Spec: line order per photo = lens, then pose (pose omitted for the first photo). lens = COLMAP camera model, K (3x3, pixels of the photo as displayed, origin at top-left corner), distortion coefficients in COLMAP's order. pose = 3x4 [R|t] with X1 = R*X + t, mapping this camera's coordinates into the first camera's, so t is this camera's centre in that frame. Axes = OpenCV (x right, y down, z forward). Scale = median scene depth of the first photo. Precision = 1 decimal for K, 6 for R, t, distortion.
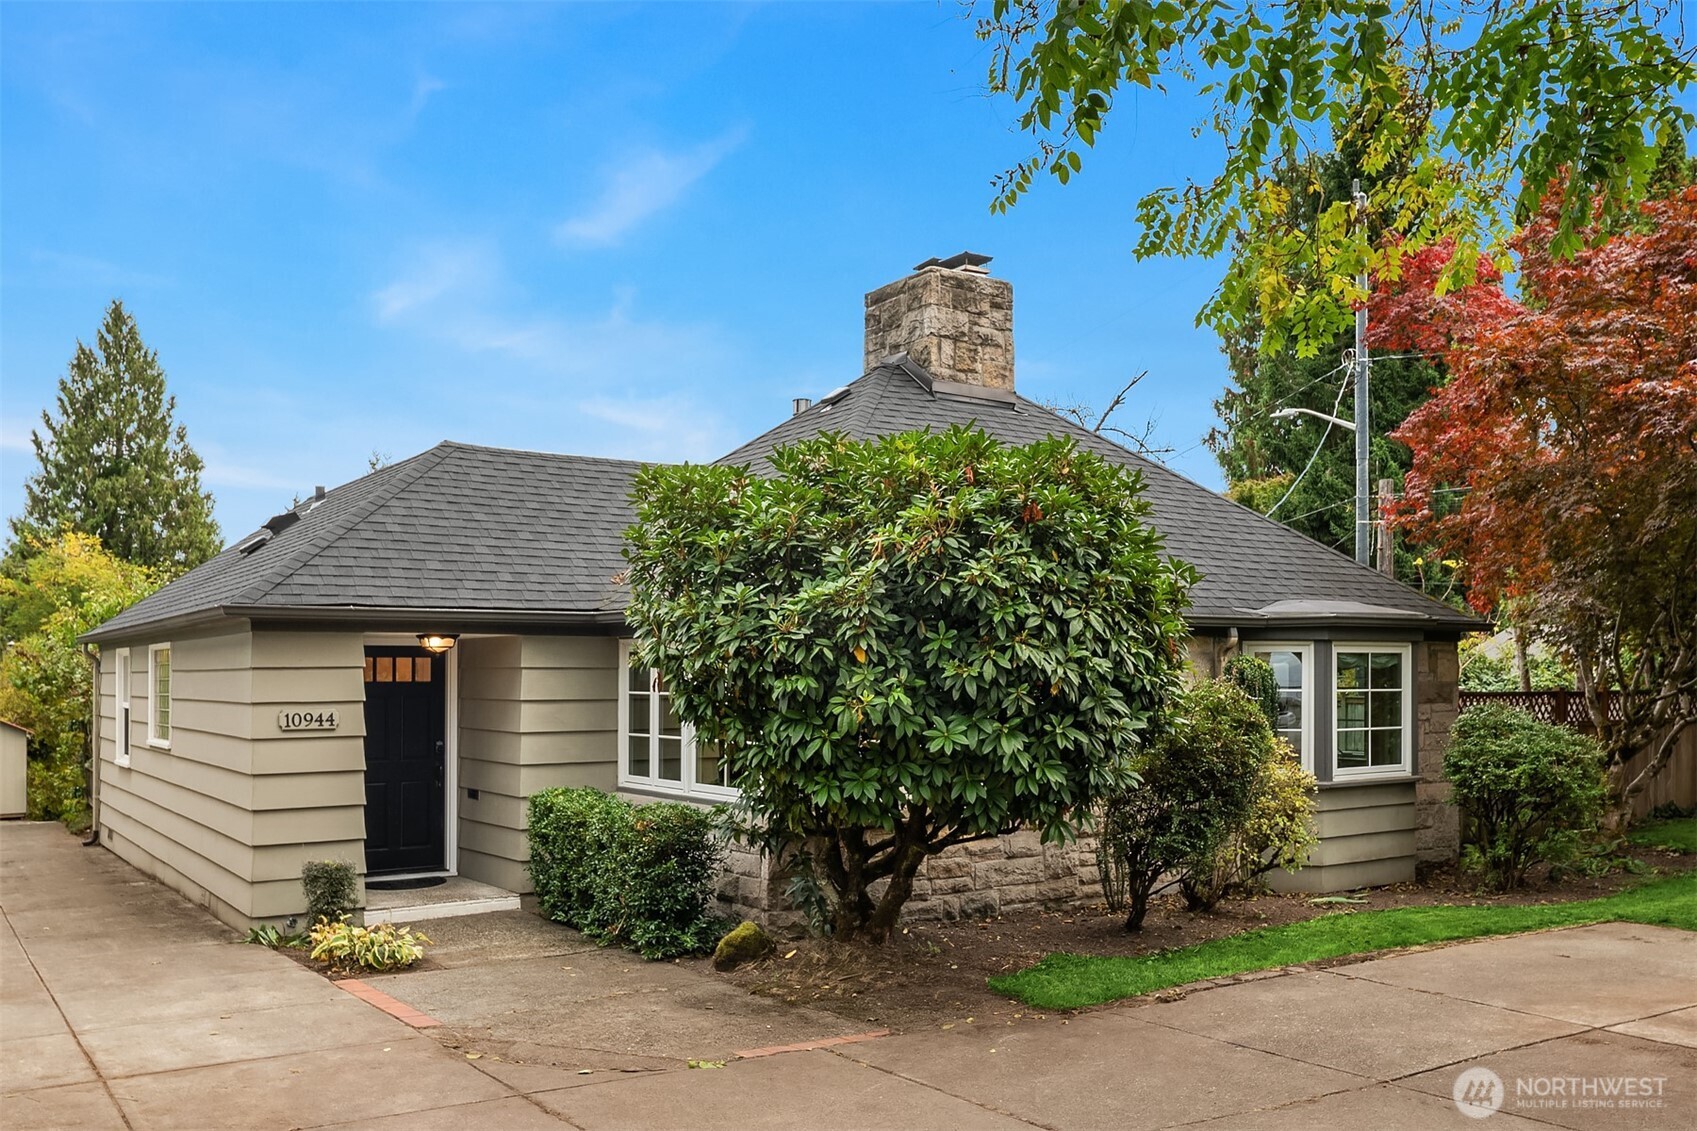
lens RADIAL K [[1448.7, 0, 850.6], [0, 1448.7, 614.0], [0, 0, 1]] dist [-0.001061, -0.003178]
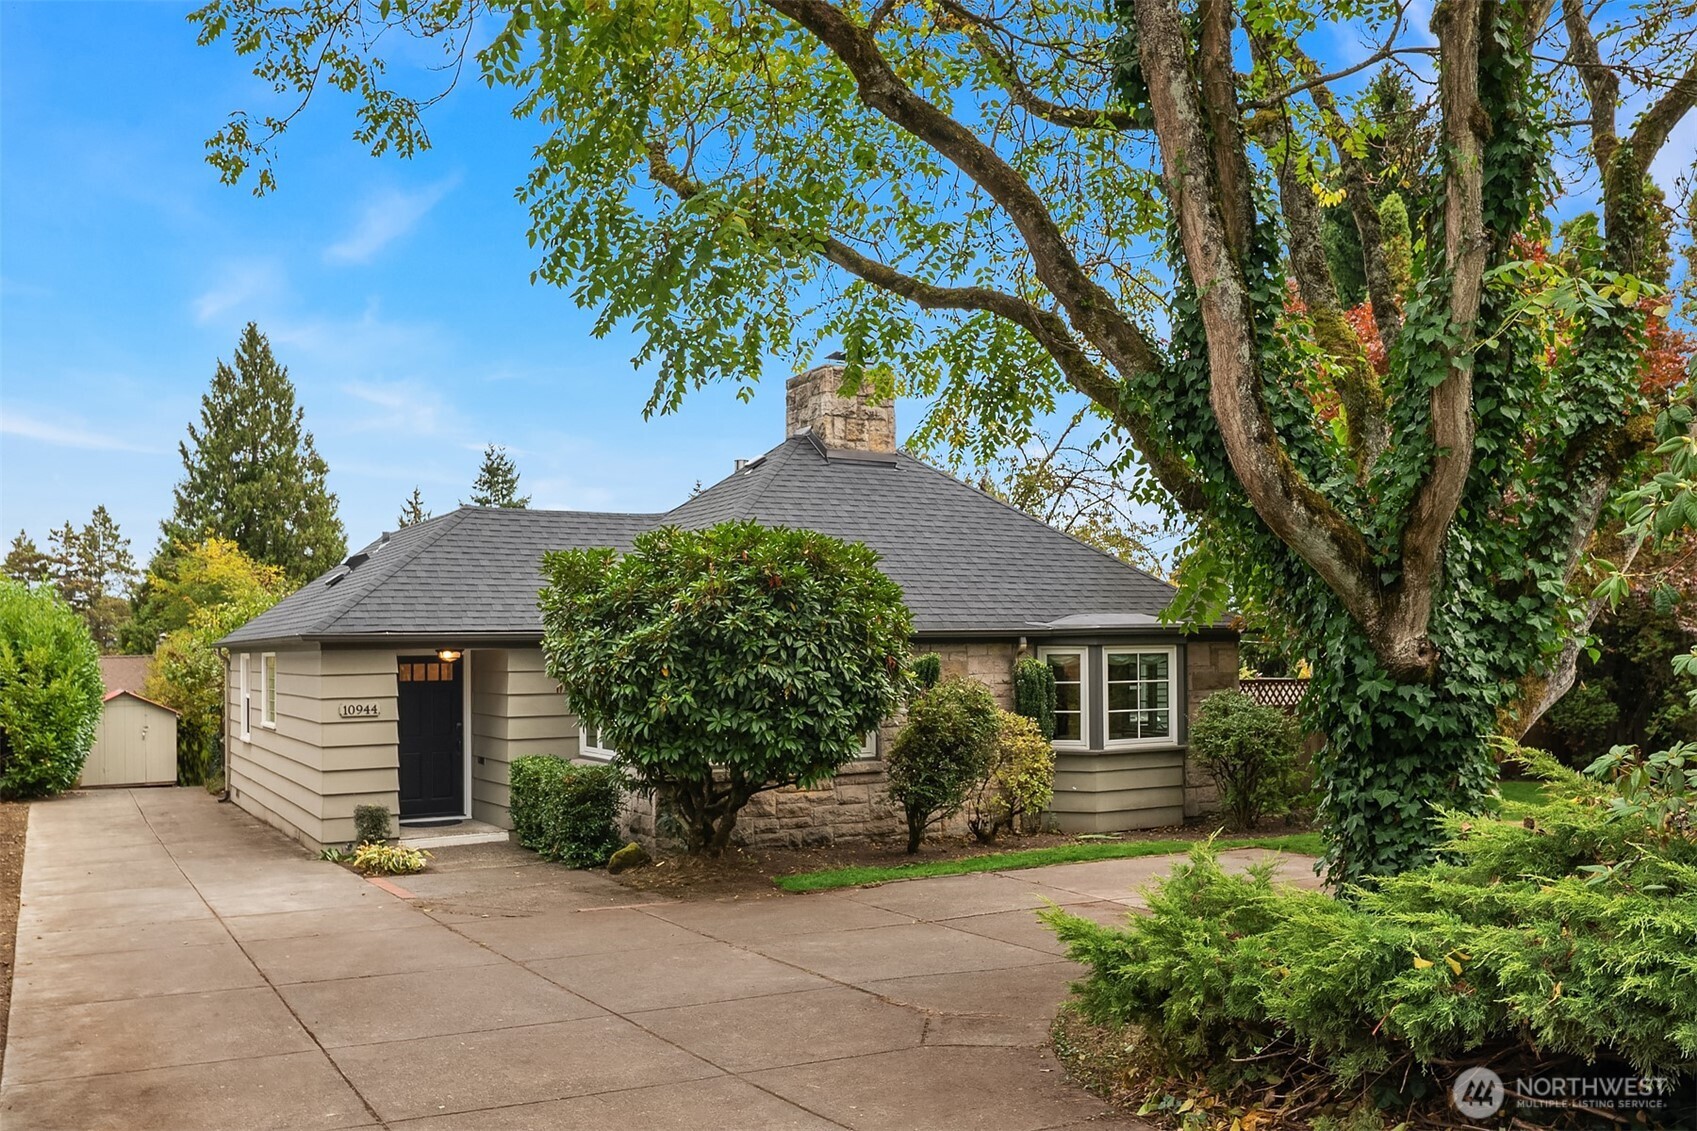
lens RADIAL K [[1448.7, 0, 847.9], [0, 1448.7, 568.6], [0, 0, 1]] dist [-0.001061, -0.003178]
pose [[0.996484, -0.013333, -0.082711, 0.230680], [0.012273, 0.999836, -0.013313, -0.042130], [0.082875, 0.012252, 0.996485, -0.405220]]
